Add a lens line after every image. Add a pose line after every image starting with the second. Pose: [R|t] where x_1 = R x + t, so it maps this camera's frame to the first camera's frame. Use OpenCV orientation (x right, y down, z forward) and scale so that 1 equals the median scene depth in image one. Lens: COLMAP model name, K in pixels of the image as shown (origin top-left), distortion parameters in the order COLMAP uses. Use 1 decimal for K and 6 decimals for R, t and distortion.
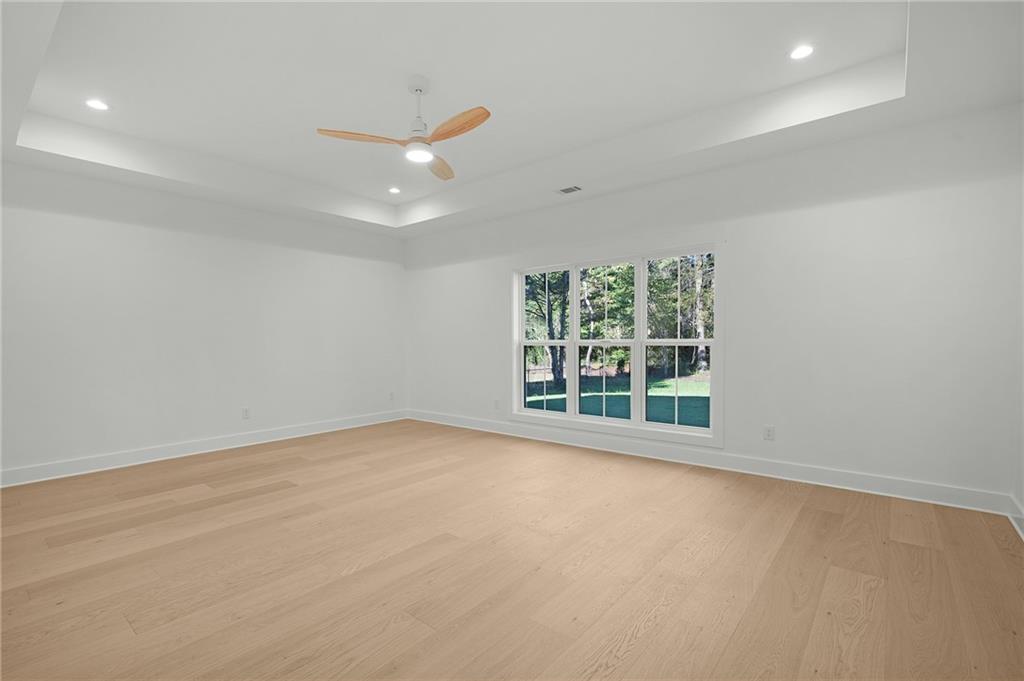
lens RADIAL K [[466.8, 0, 509.2], [0, 466.8, 341.1], [0, 0, 1]] dist [0.022470, -0.000171]
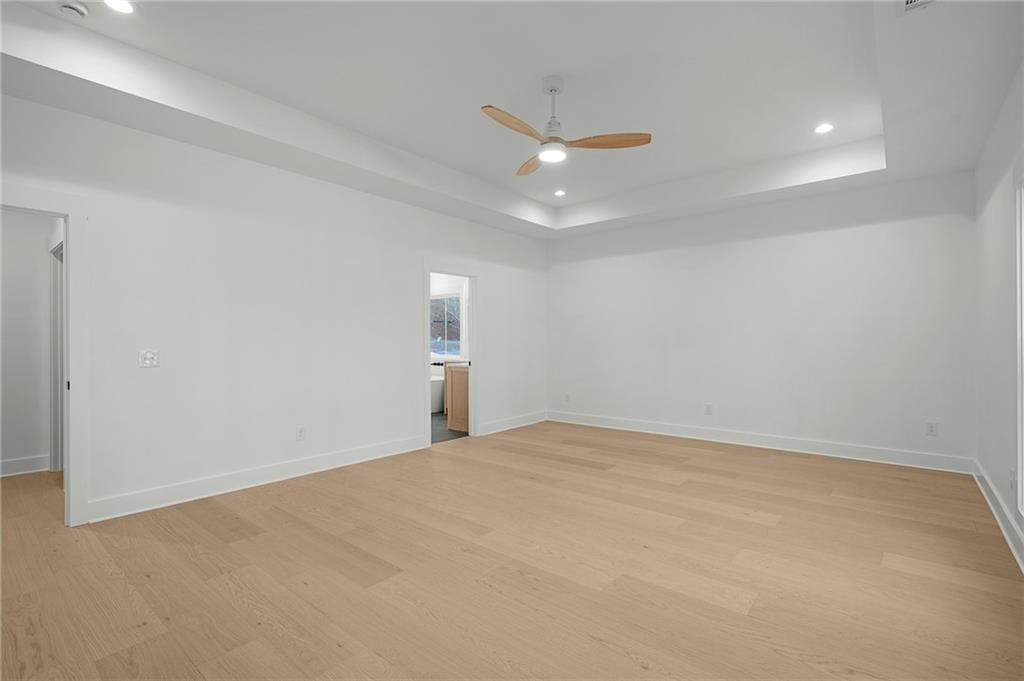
lens RADIAL K [[466.8, 0, 509.9], [0, 466.8, 339.5], [0, 0, 1]] dist [0.022470, -0.000171]
pose [[-0.000189, 0.003715, -0.999993, 0.691423], [0.004252, 0.999984, 0.003714, -0.012639], [0.999991, -0.004251, -0.000204, 0.792451]]
